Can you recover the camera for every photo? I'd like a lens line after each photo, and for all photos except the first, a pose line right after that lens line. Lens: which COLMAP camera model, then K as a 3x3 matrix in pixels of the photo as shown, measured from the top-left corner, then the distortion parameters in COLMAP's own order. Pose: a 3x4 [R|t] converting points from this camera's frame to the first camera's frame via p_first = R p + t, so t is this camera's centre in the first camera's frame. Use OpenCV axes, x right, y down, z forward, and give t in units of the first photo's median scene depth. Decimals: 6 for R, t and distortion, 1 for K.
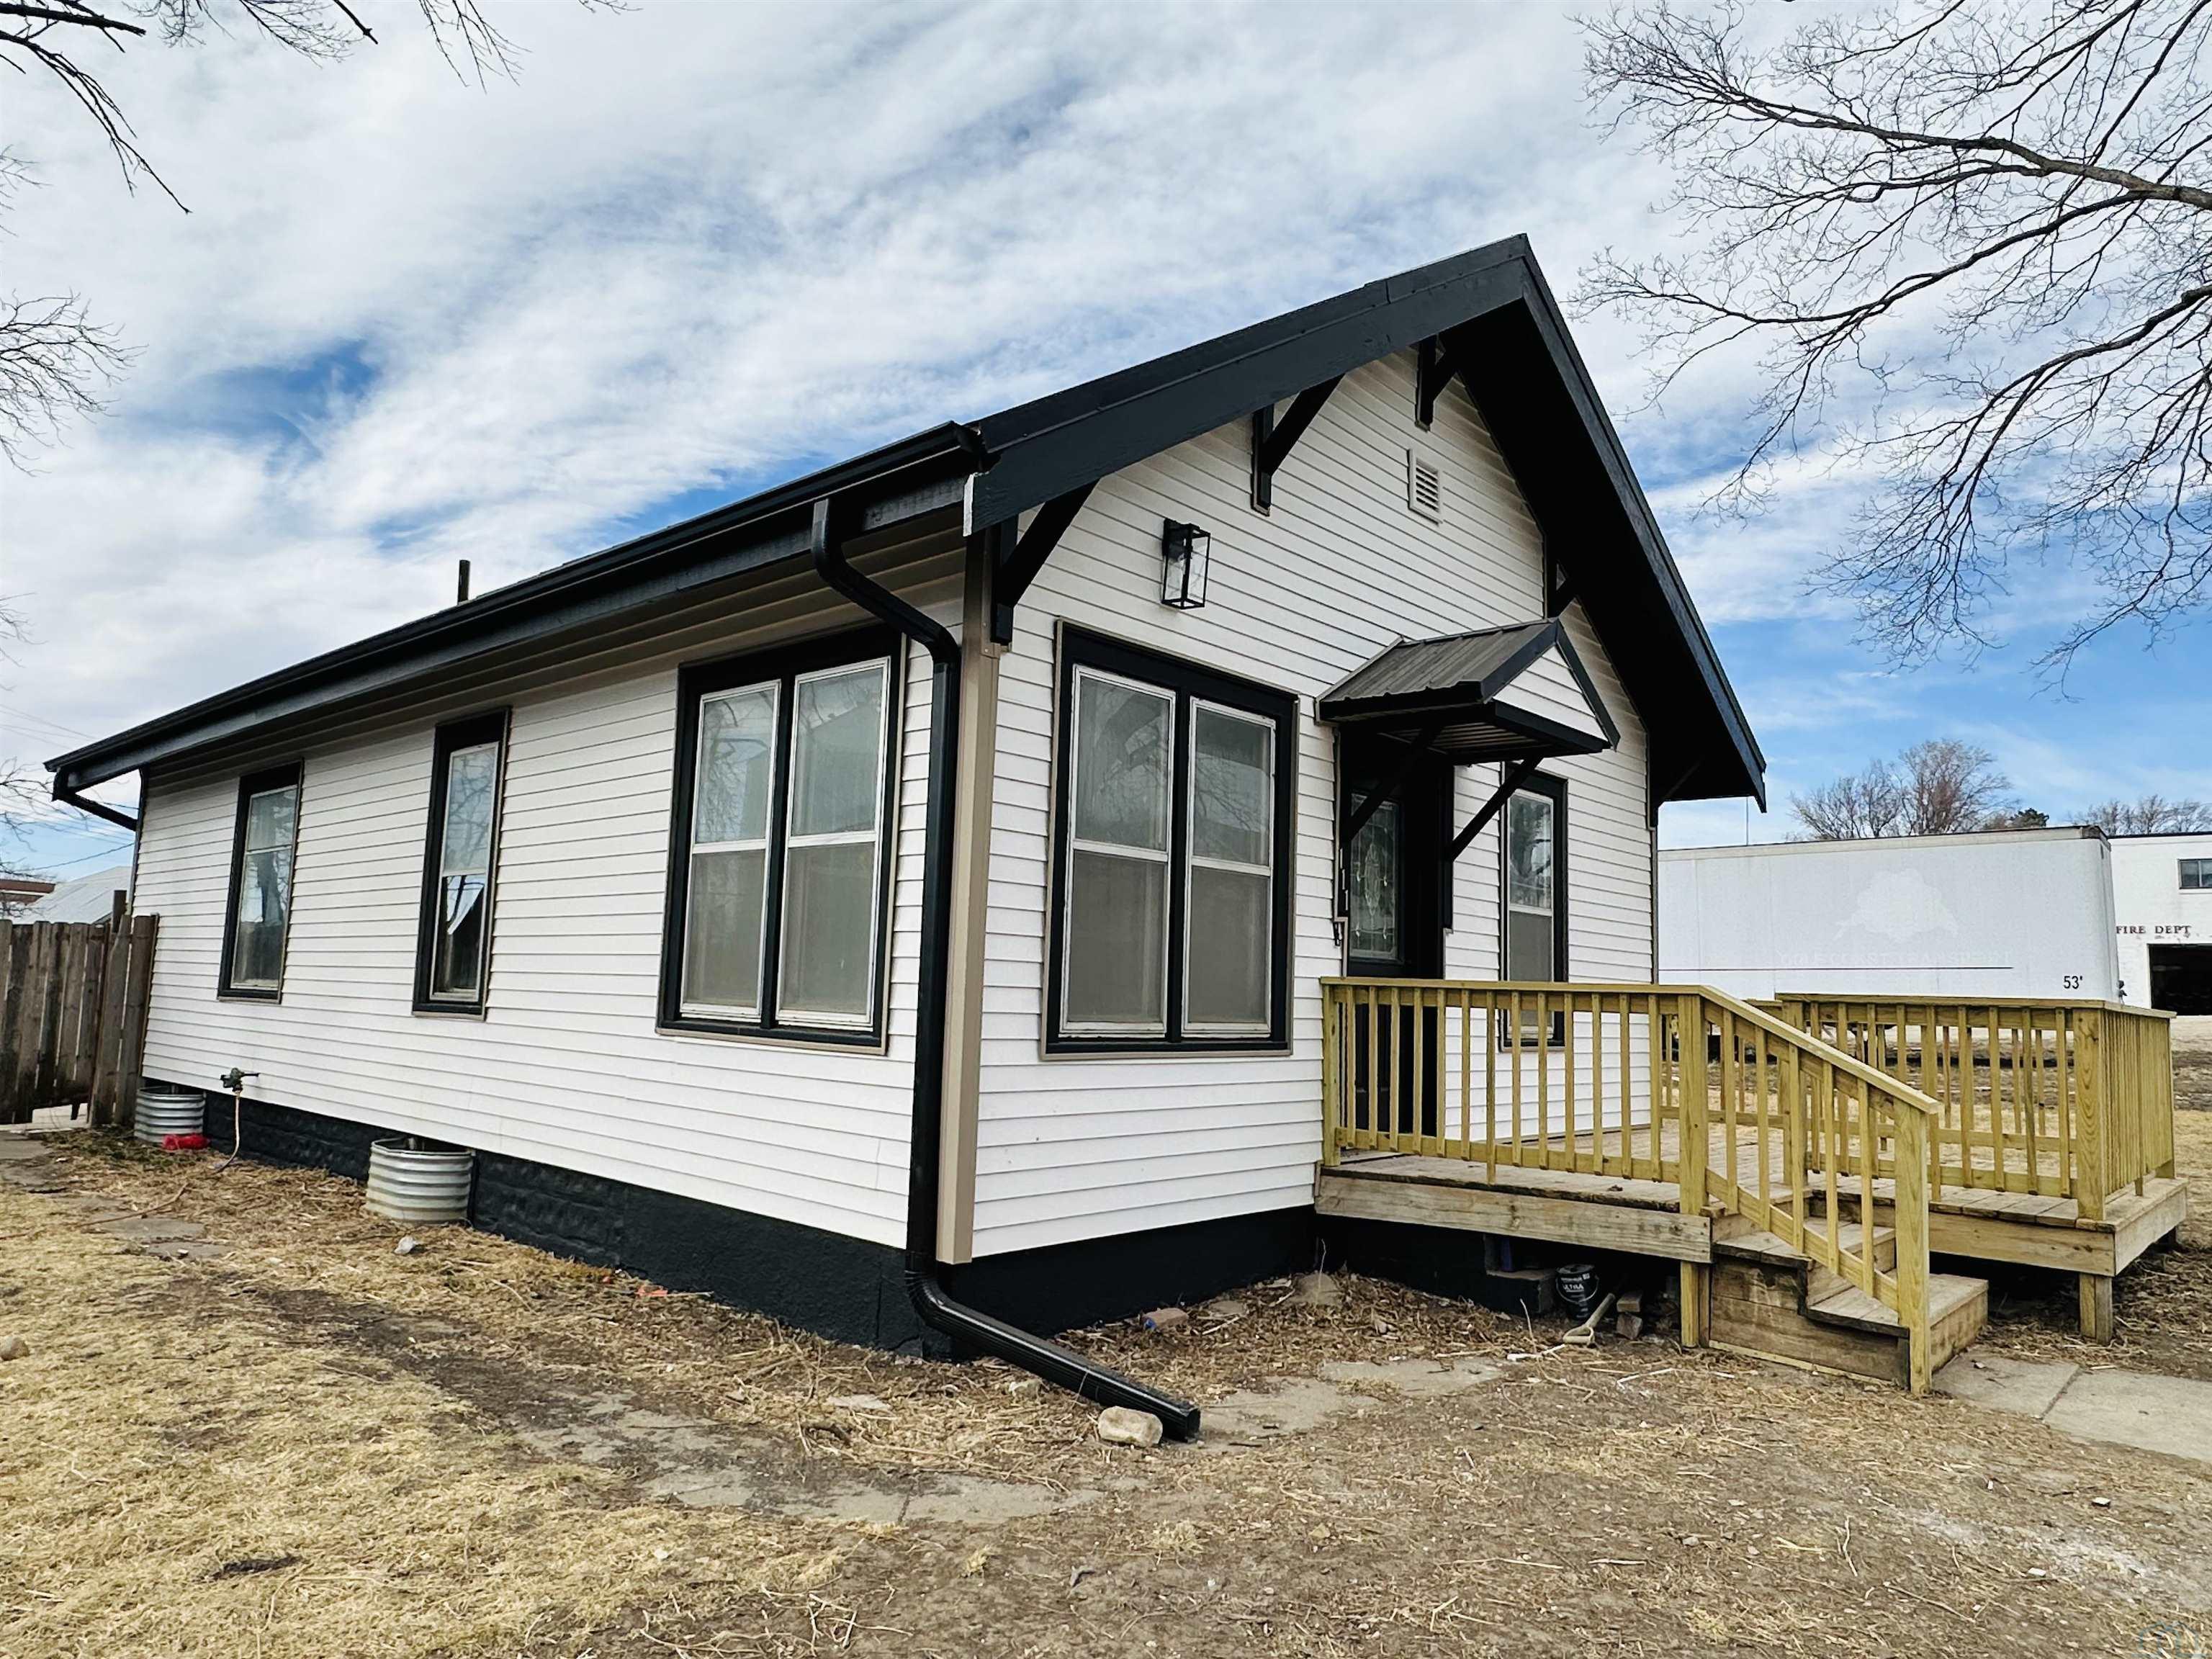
lens RADIAL K [[1411.5, 0, 1107.2], [0, 1411.5, 831.4], [0, 0, 1]] dist [0.001318, -0.000137]
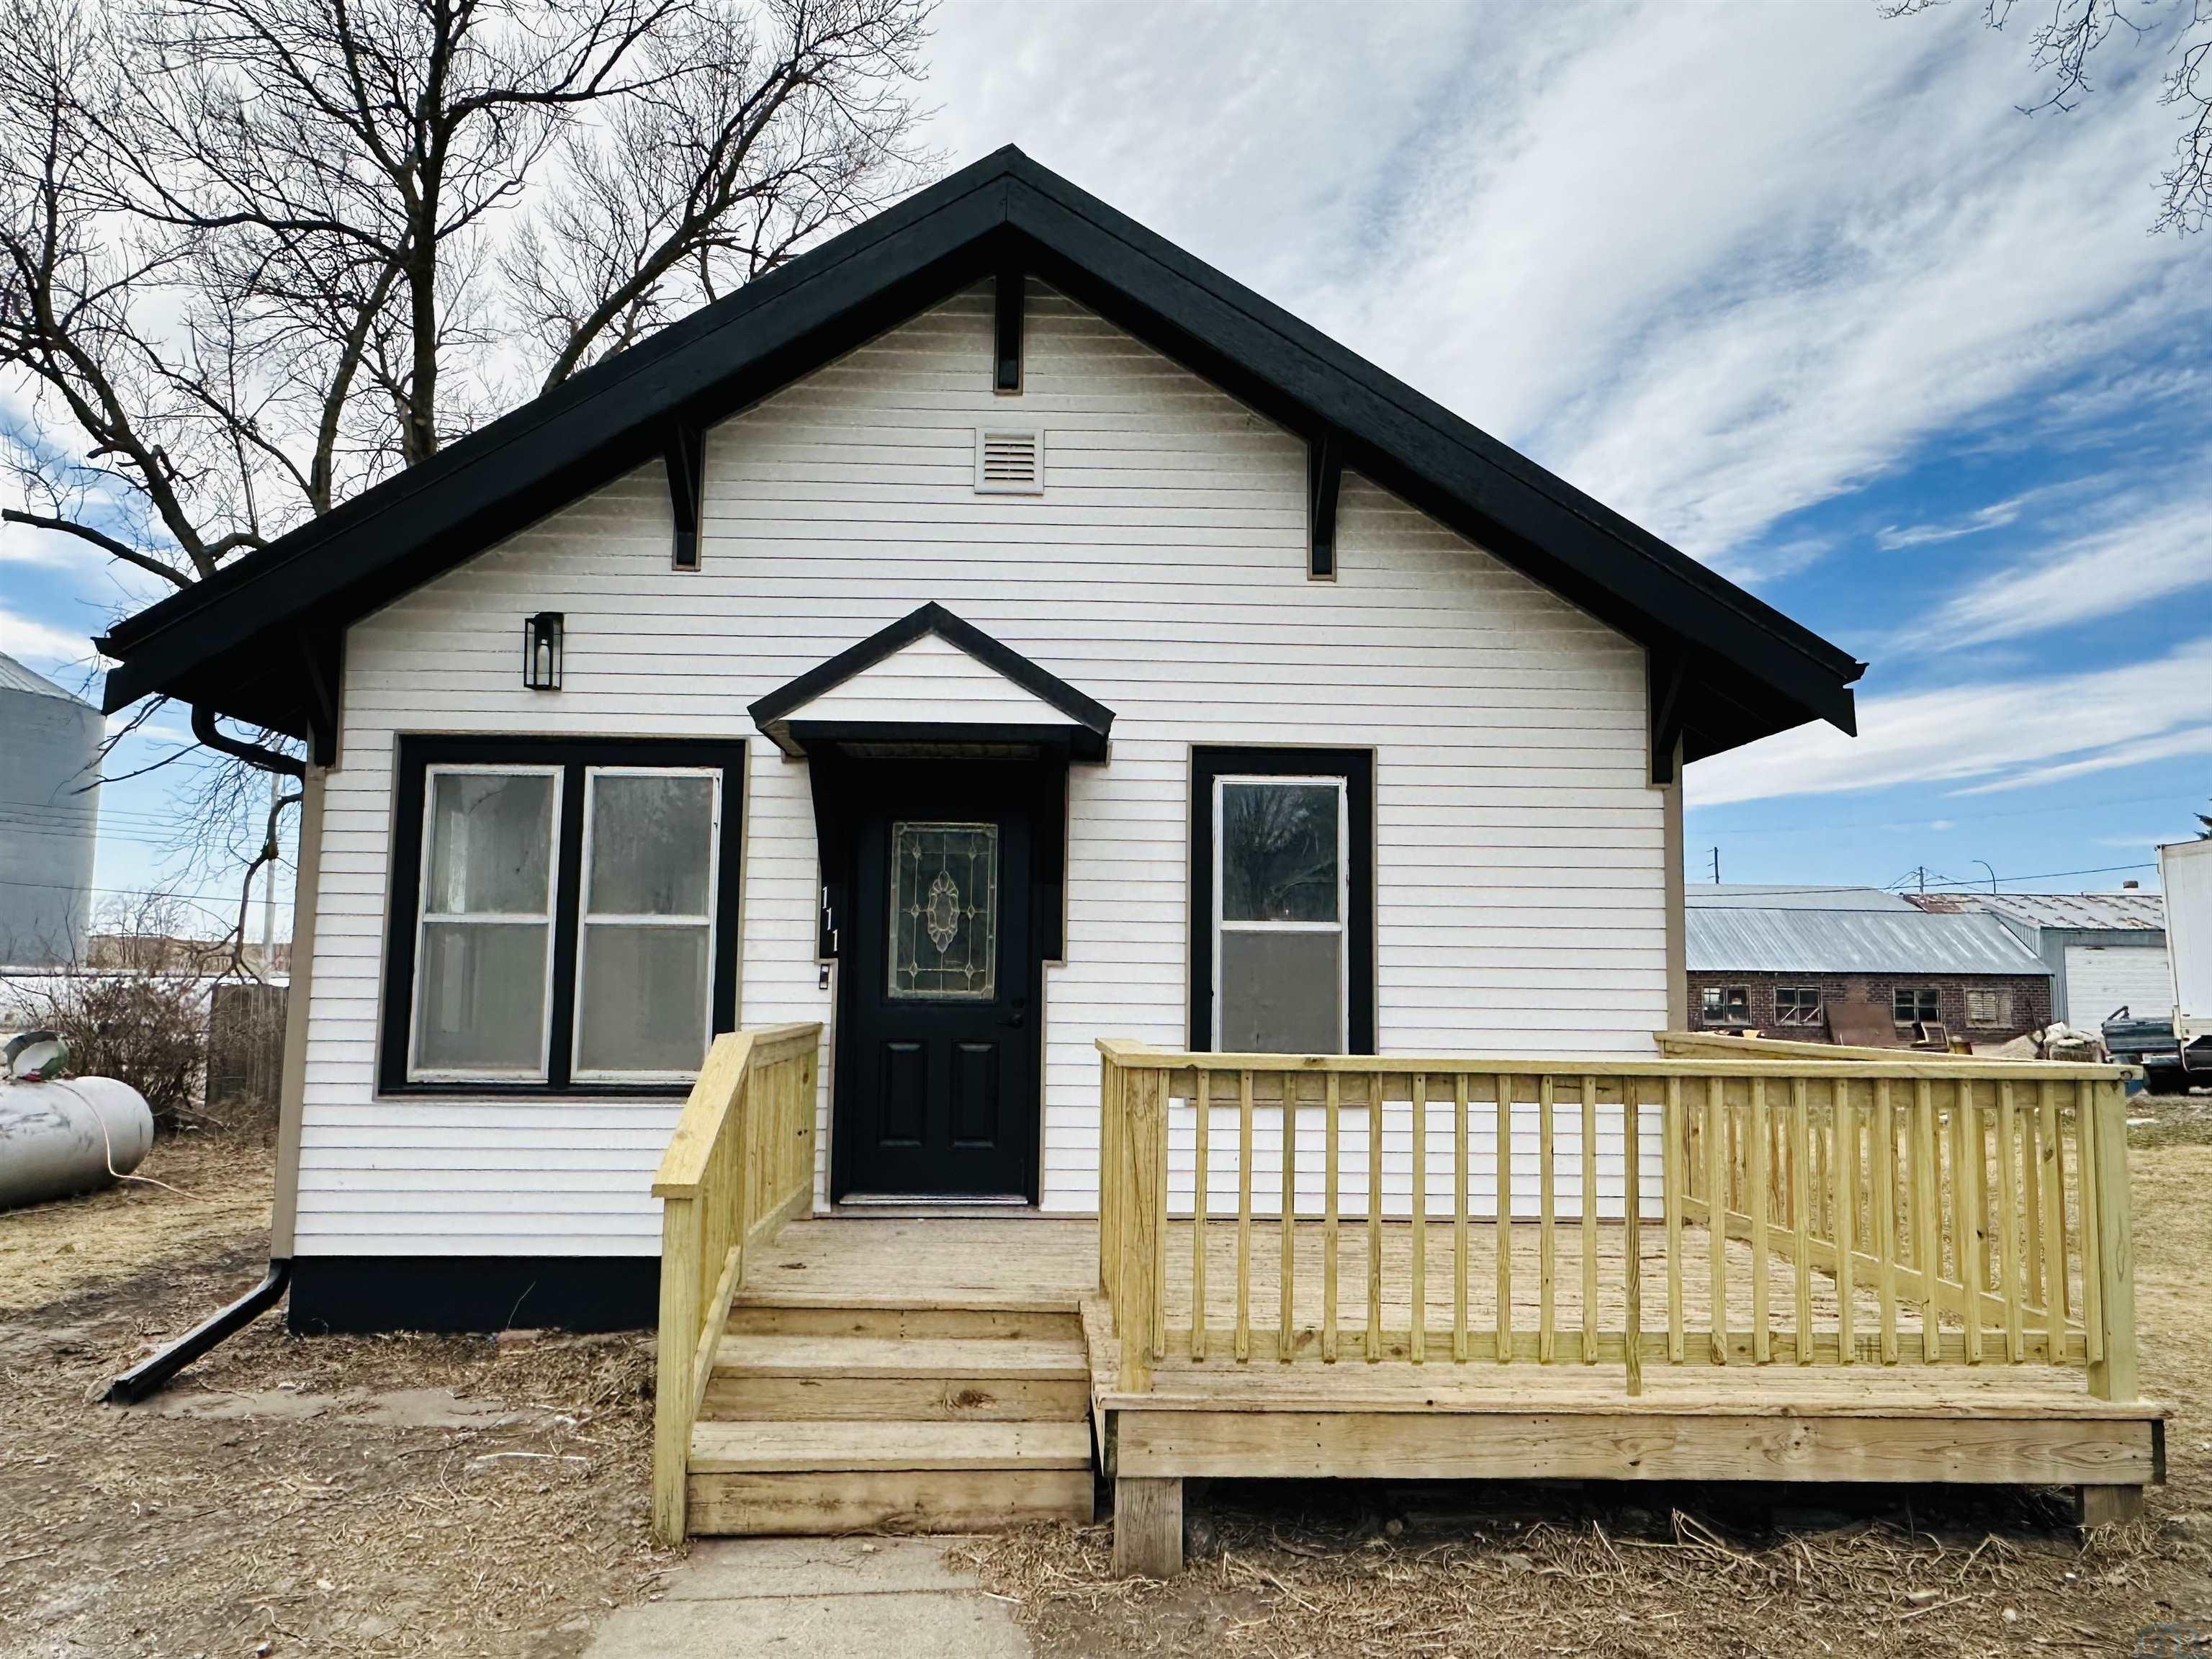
lens RADIAL K [[1475.0, 0, 1104.4], [0, 1475.0, 838.0], [0, 0, 1]] dist [-0.008124, -0.001725]
pose [[0.695427, -0.096452, -0.712094, 1.154576], [0.095438, 0.994570, -0.041509, 0.043974], [0.712231, -0.039094, 0.700856, 0.500032]]
